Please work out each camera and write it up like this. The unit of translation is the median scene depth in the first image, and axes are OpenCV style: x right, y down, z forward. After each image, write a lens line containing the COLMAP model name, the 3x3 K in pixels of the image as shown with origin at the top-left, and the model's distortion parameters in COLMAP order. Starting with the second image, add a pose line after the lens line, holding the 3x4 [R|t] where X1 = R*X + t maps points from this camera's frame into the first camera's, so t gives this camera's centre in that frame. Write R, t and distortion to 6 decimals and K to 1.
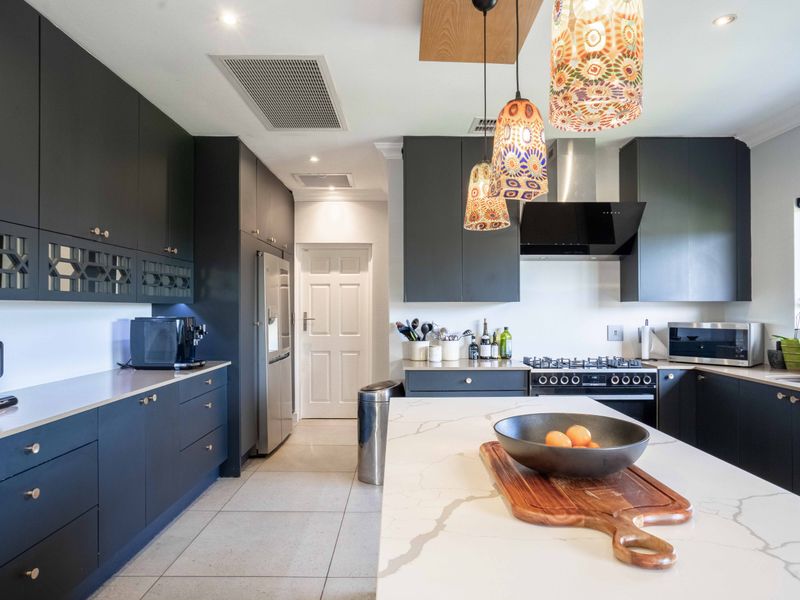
lens RADIAL K [[514.8, 0, 402.5], [0, 514.8, 305.1], [0, 0, 1]] dist [-0.017186, 0.000987]
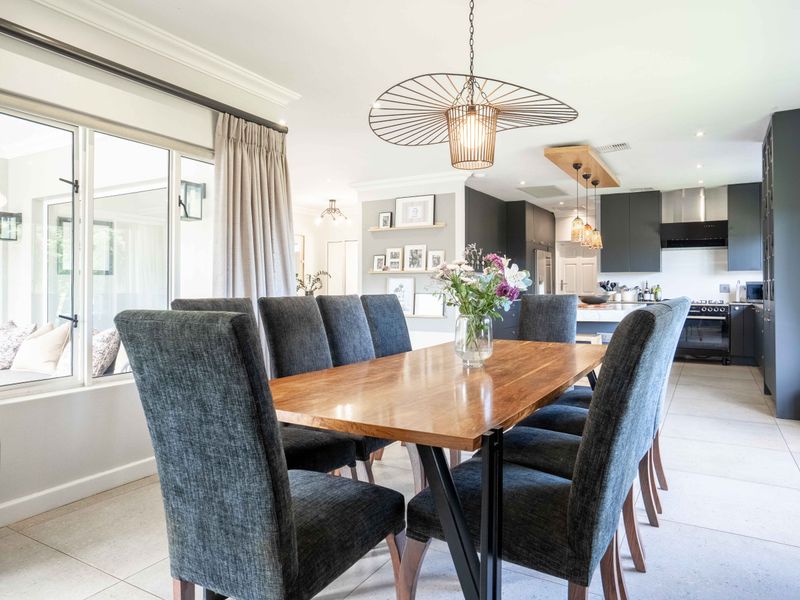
lens RADIAL K [[541.6, 0, 401.0], [0, 541.6, 281.5], [0, 0, 1]] dist [-0.004796, -0.000273]
pose [[0.862442, -0.000754, -0.506155, 0.406341], [-0.001257, 0.999993, -0.003631, 0.039187], [0.506154, 0.003768, 0.862435, -1.303323]]
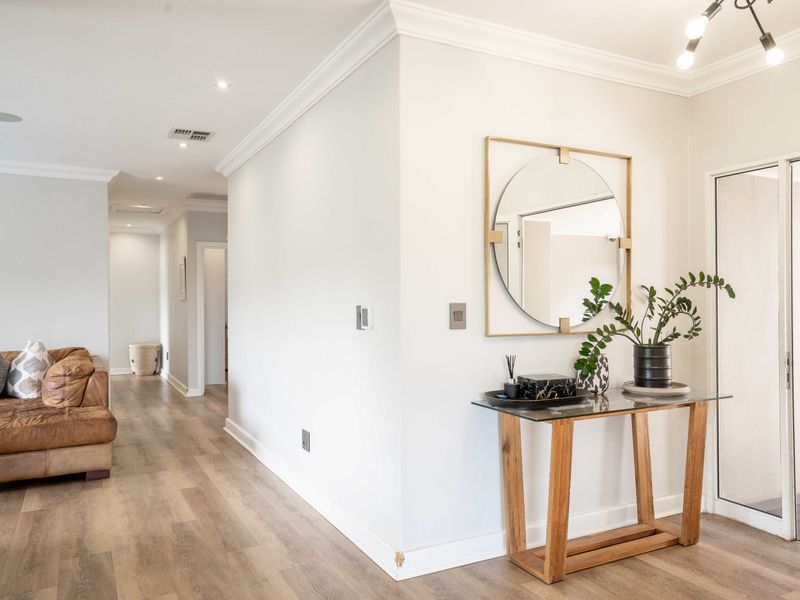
lens RADIAL K [[609.5, 0, 400.0], [0, 609.5, 300.0], [0, 0, 1]] dist [0.002017, 0.001207]
pose [[0.462439, -0.002350, -0.886648, -0.683909], [0.010371, 0.999942, 0.002758, 0.009197], [0.886590, -0.010470, 0.462437, -0.000902]]
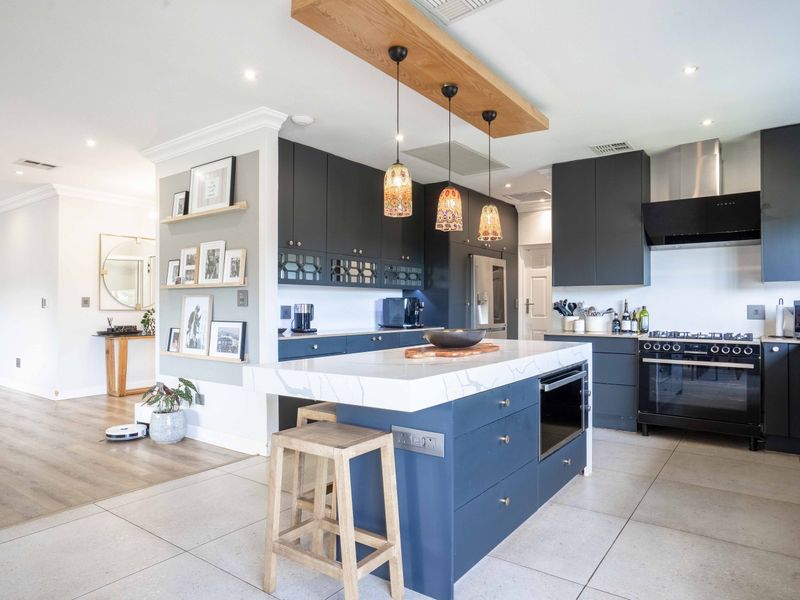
lens RADIAL K [[514.8, 0, 402.5], [0, 514.8, 305.1], [0, 0, 1]] dist [-0.017186, 0.000987]
pose [[0.806576, 0.001611, -0.591129, 0.462347], [0.000760, 0.999993, 0.003763, 0.035797], [0.591131, -0.003485, 0.806568, -0.310630]]
